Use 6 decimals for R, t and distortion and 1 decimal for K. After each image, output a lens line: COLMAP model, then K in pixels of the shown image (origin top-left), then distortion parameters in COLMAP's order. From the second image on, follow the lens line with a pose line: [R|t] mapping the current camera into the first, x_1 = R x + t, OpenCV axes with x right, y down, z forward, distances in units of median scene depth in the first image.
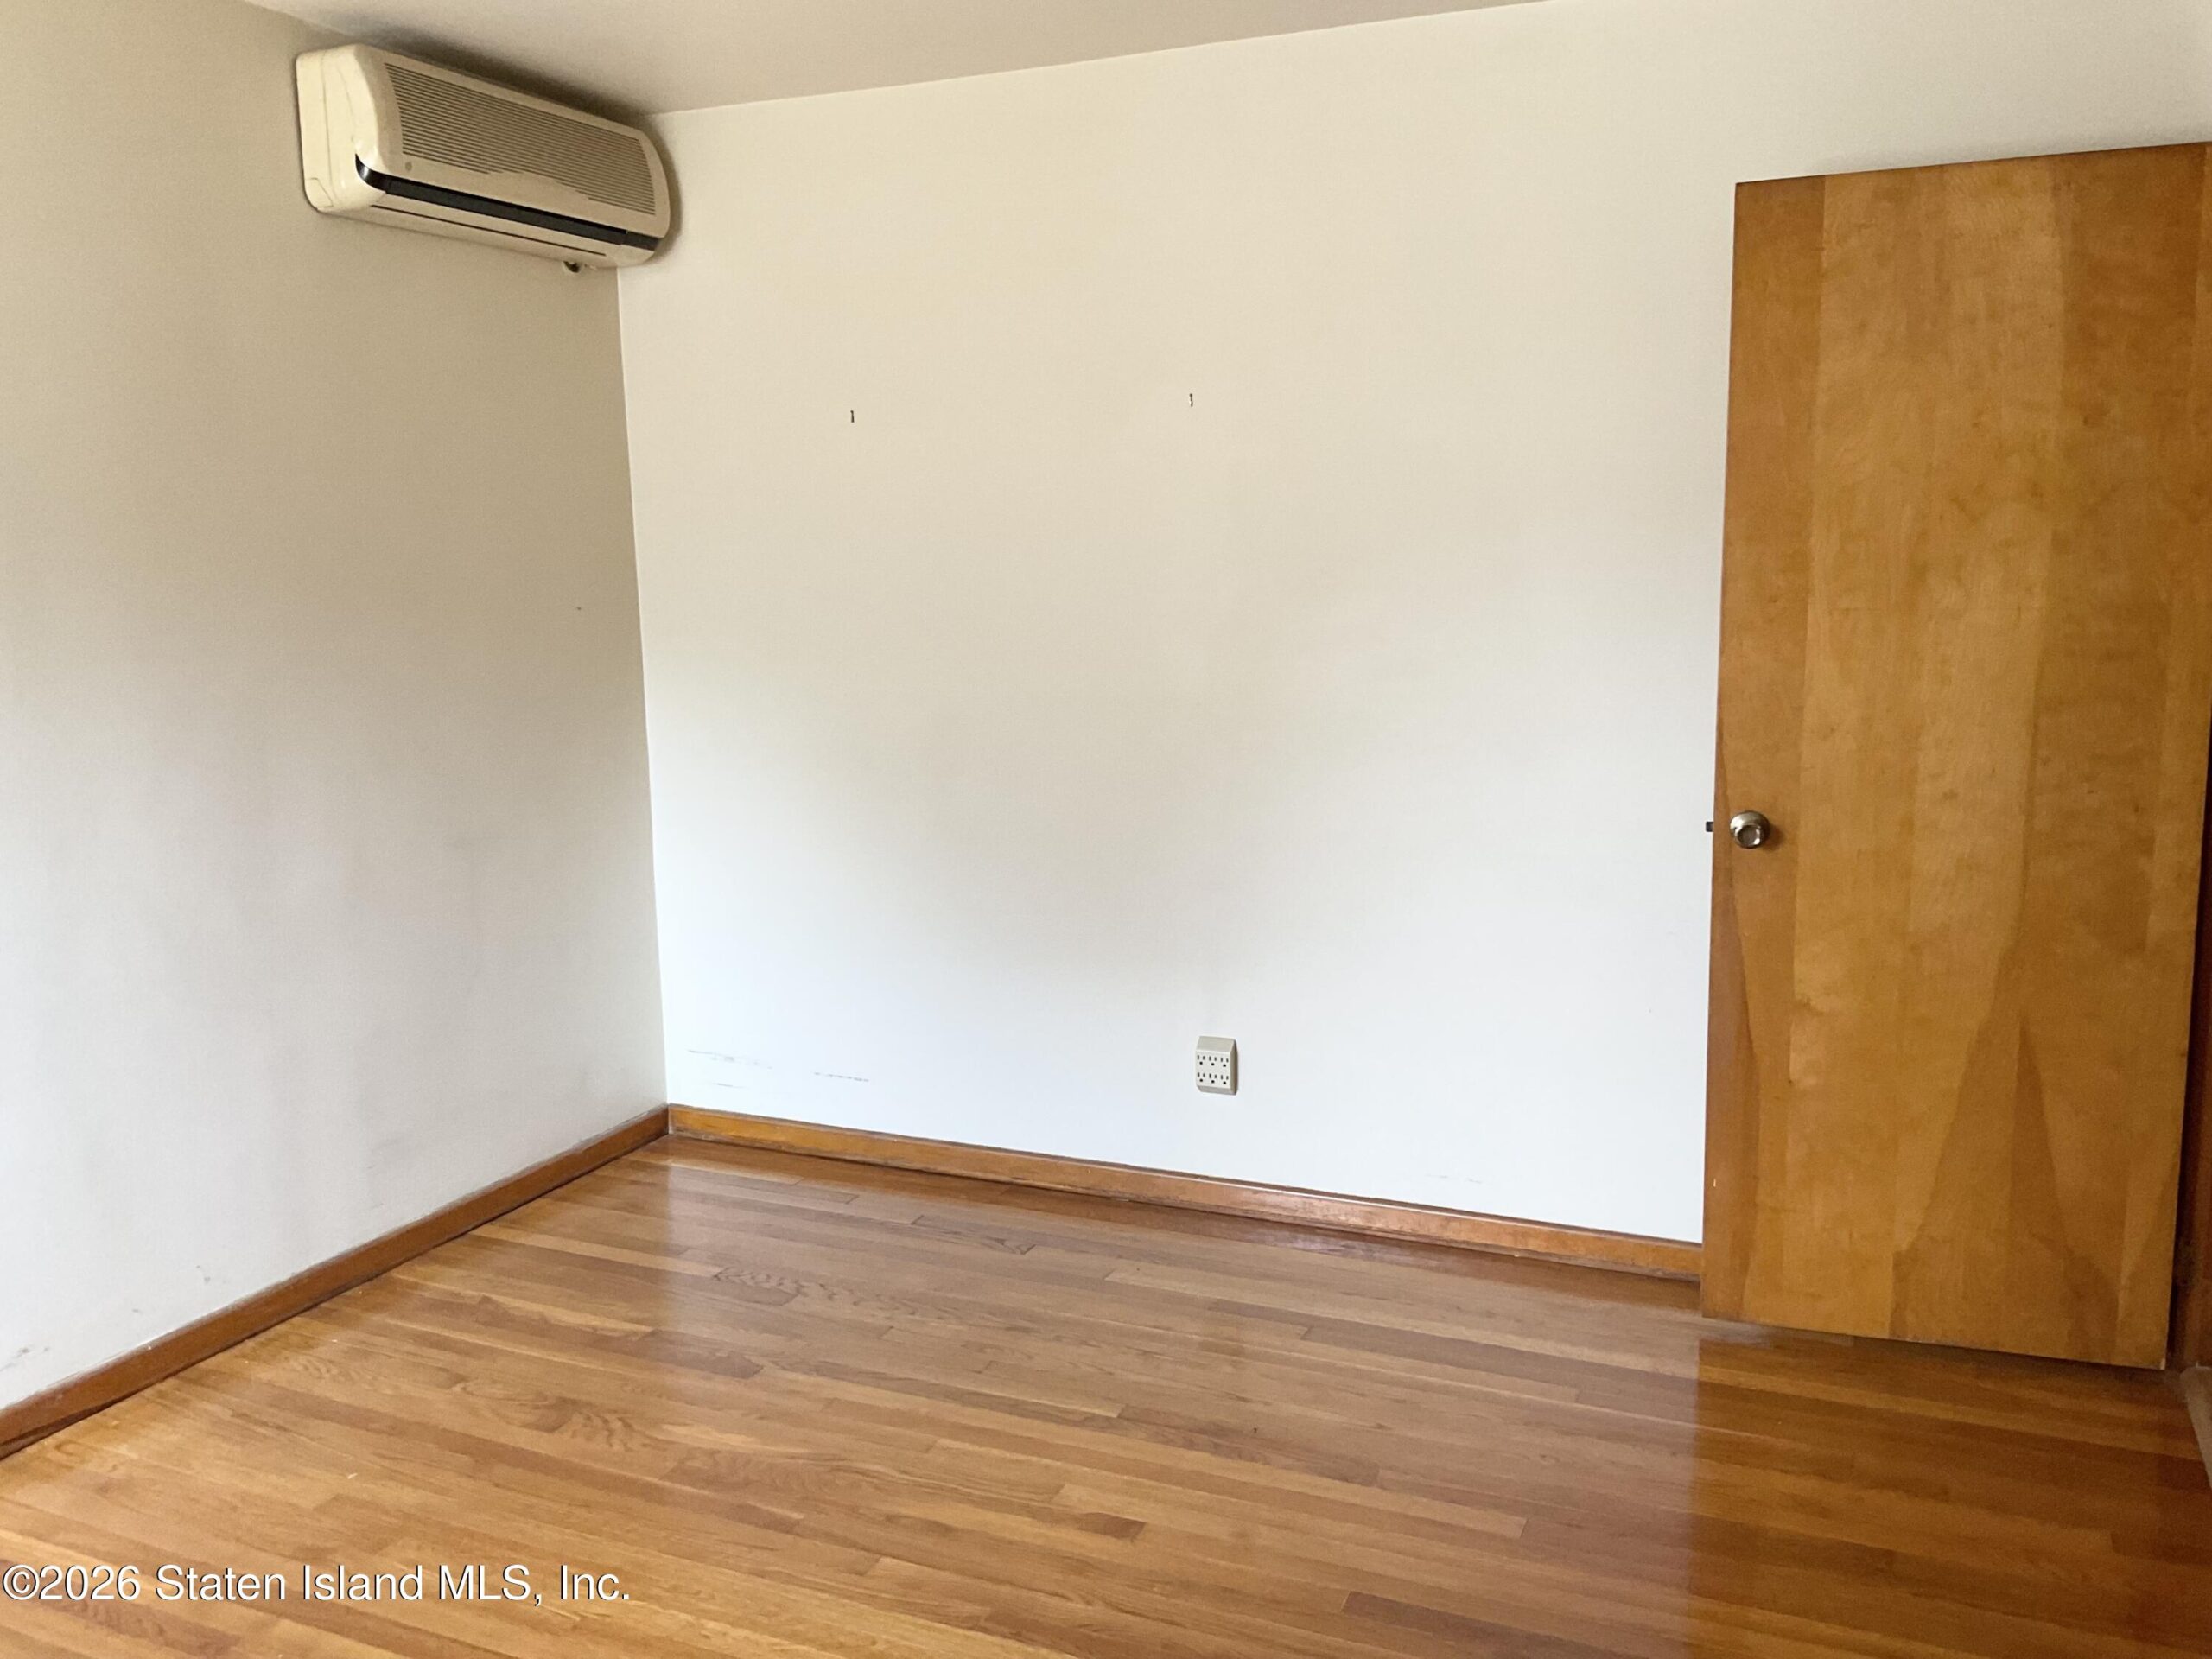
lens RADIAL K [[1828.4, 0, 1097.7], [0, 1828.4, 821.8], [0, 0, 1]] dist [0.114010, -0.241152]
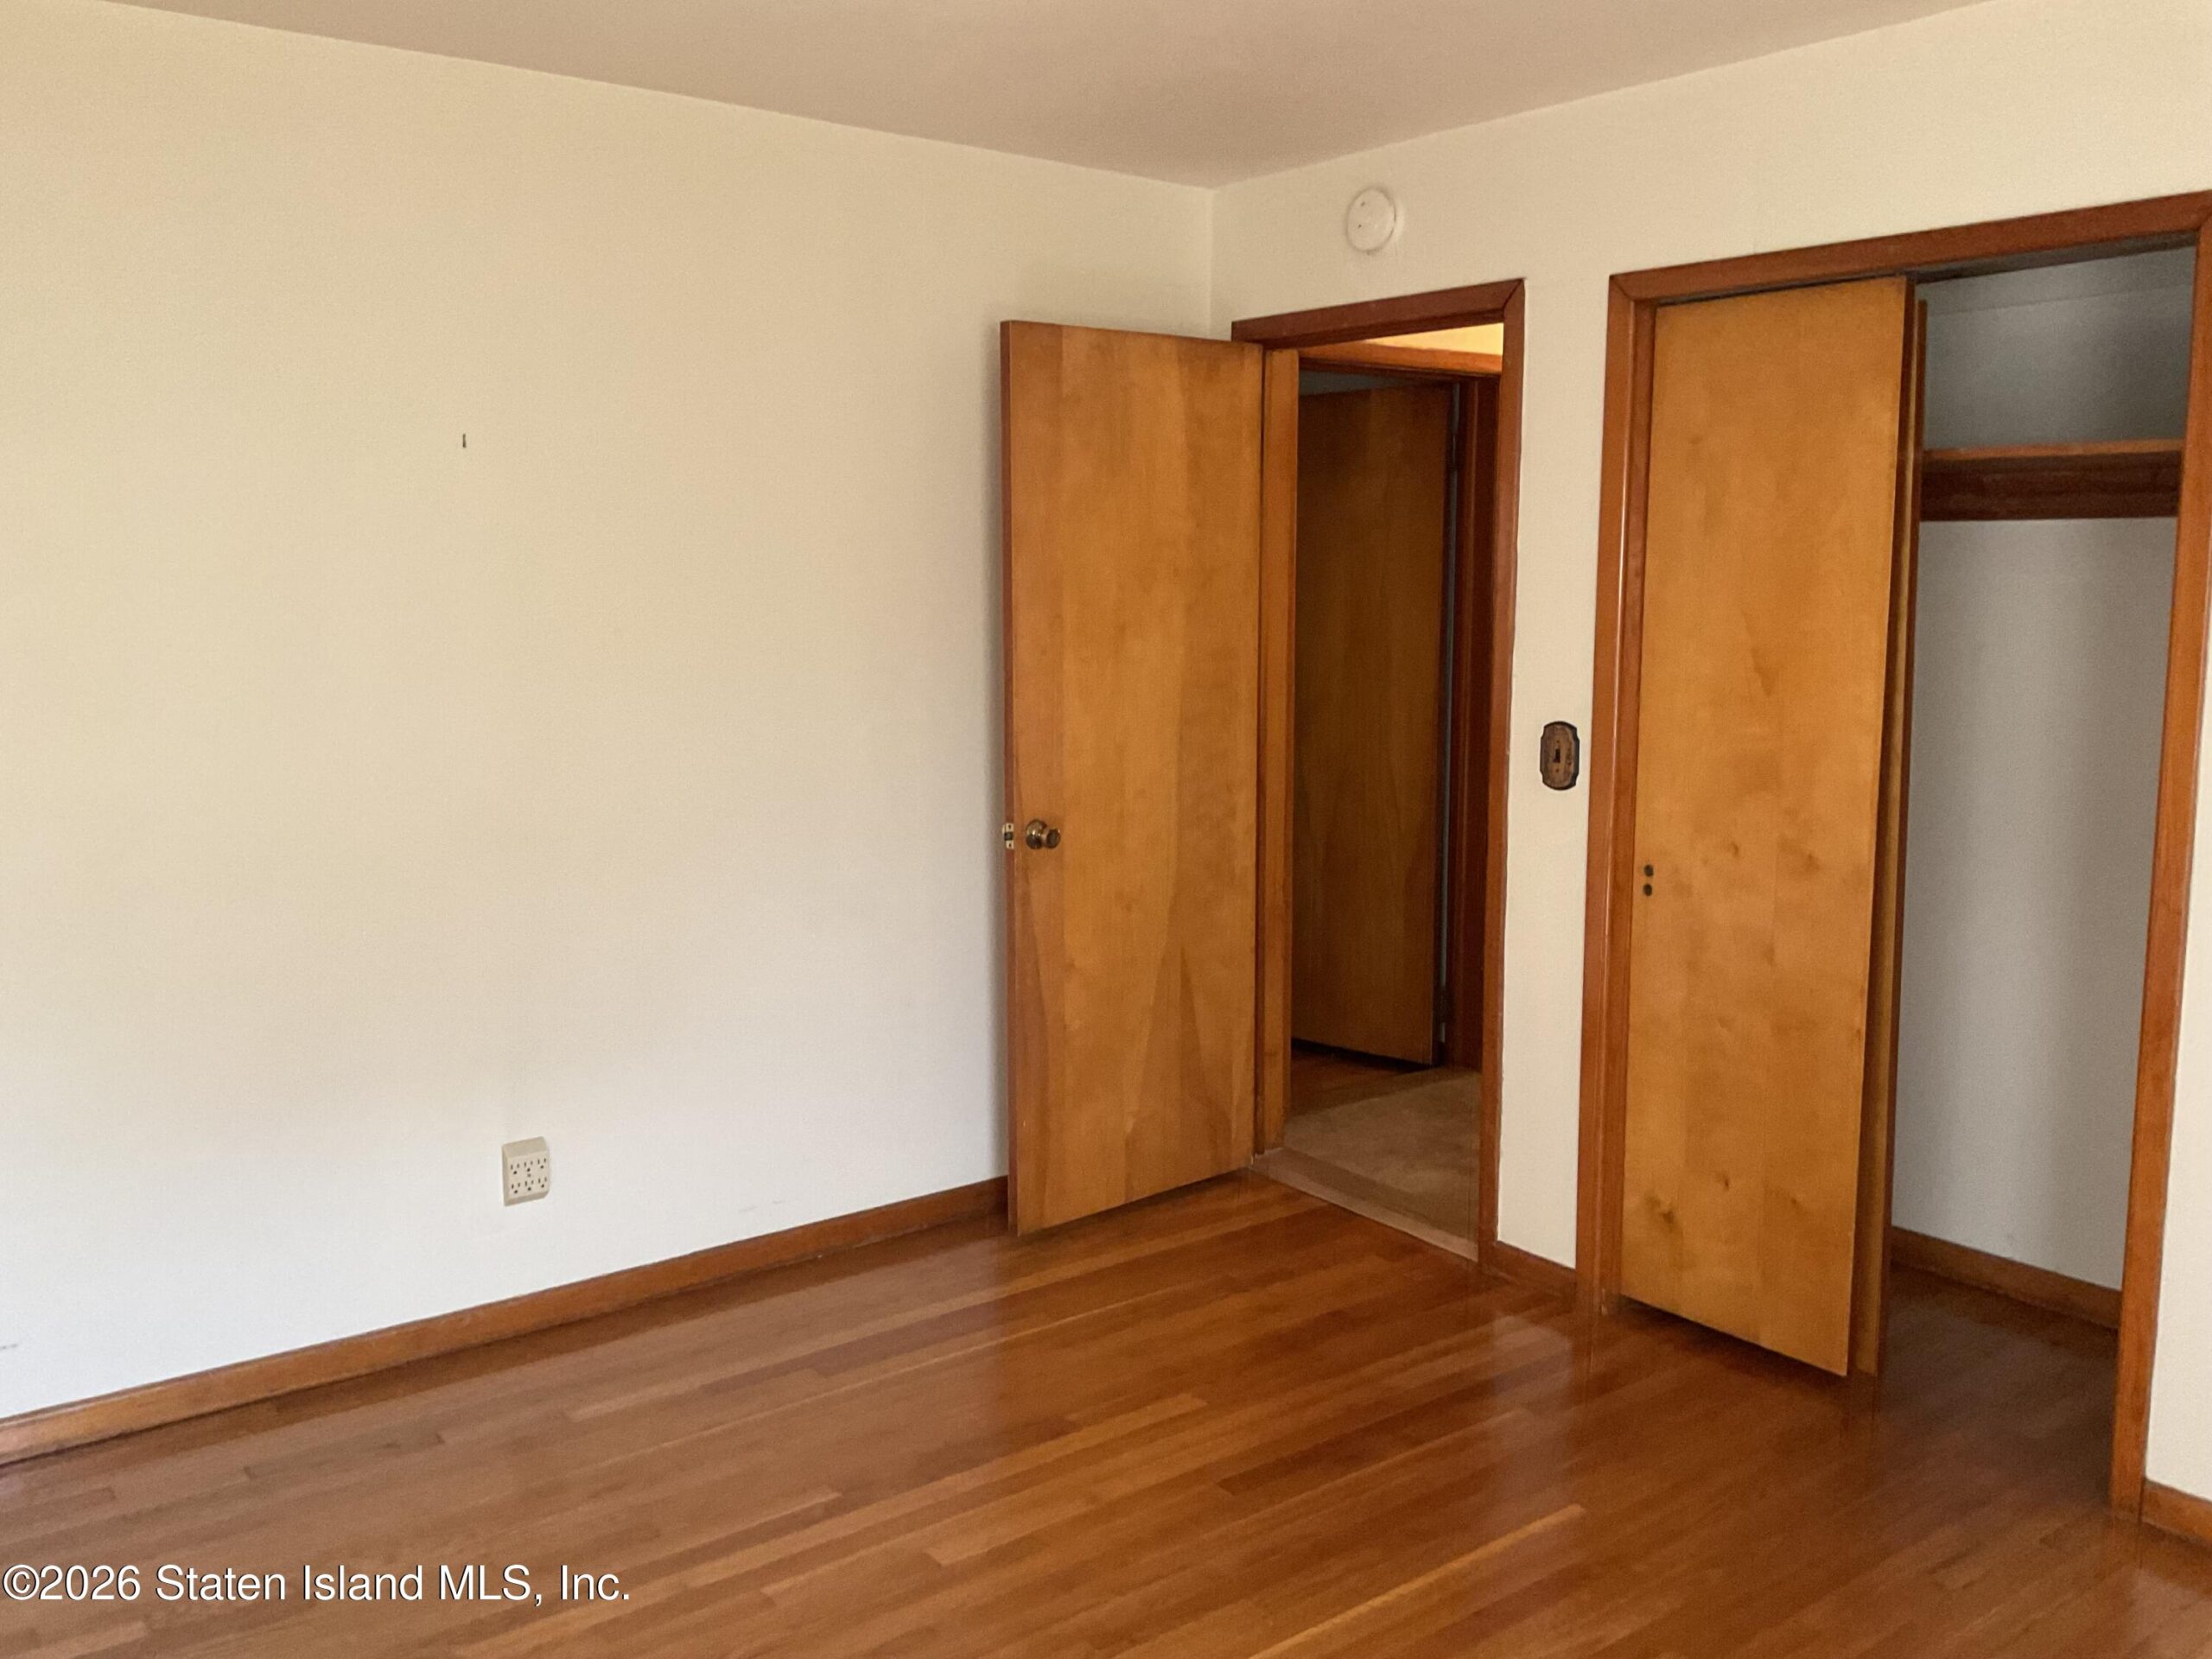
lens RADIAL K [[1828.4, 0, 1097.7], [0, 1828.4, 821.8], [0, 0, 1]] dist [0.114010, -0.241152]
pose [[0.474618, -0.099541, 0.874545, -0.736912], [0.122475, 0.991388, 0.046372, -0.058669], [-0.871629, 0.085101, 0.482722, 0.373926]]
